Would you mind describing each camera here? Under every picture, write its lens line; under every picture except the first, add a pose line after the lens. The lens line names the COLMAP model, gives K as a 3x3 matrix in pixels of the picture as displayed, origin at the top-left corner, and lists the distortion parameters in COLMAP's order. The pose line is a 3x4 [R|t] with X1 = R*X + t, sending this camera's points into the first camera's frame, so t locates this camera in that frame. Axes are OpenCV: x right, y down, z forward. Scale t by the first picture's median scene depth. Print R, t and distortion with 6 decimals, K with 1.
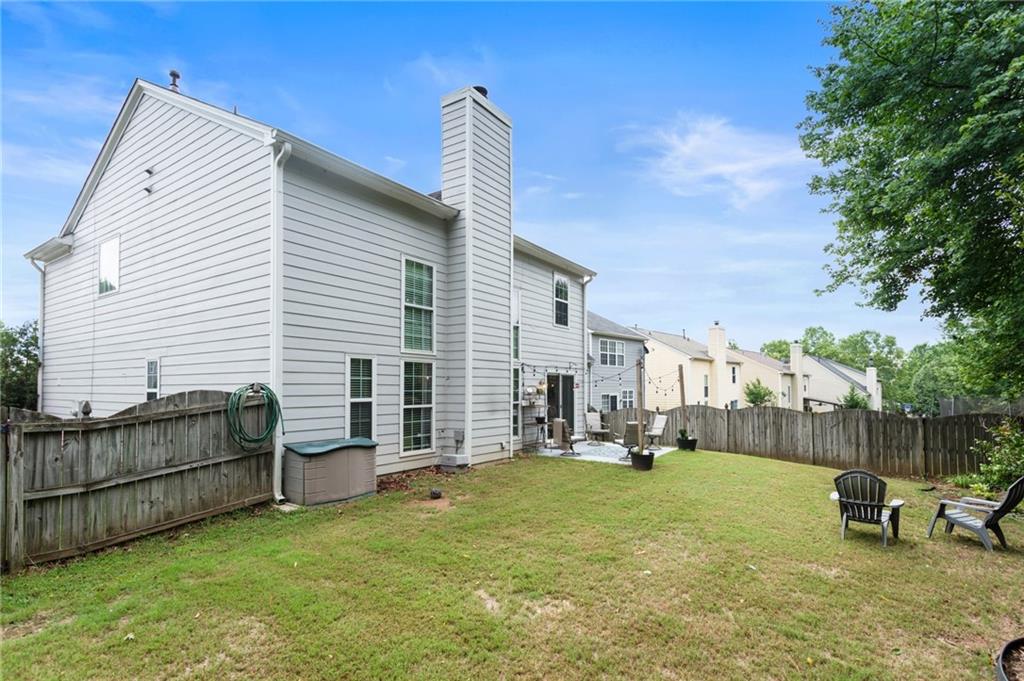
lens RADIAL K [[513.5, 0, 513.2], [0, 513.5, 404.4], [0, 0, 1]] dist [0.000085, 0.000158]
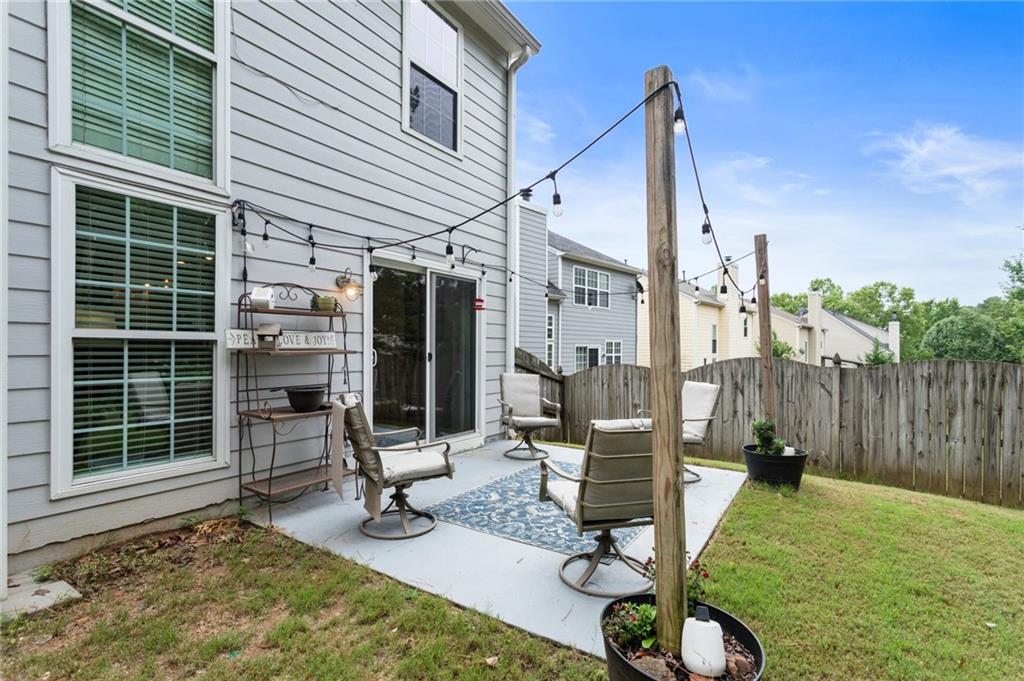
lens RADIAL K [[490.4, 0, 511.2], [0, 490.4, 368.6], [0, 0, 1]] dist [0.000353, 0.000071]
pose [[0.999942, 0.004794, 0.009660, 0.138528], [-0.004887, 0.999941, 0.009664, 0.008037], [-0.009613, -0.009711, 0.999907, 0.596390]]
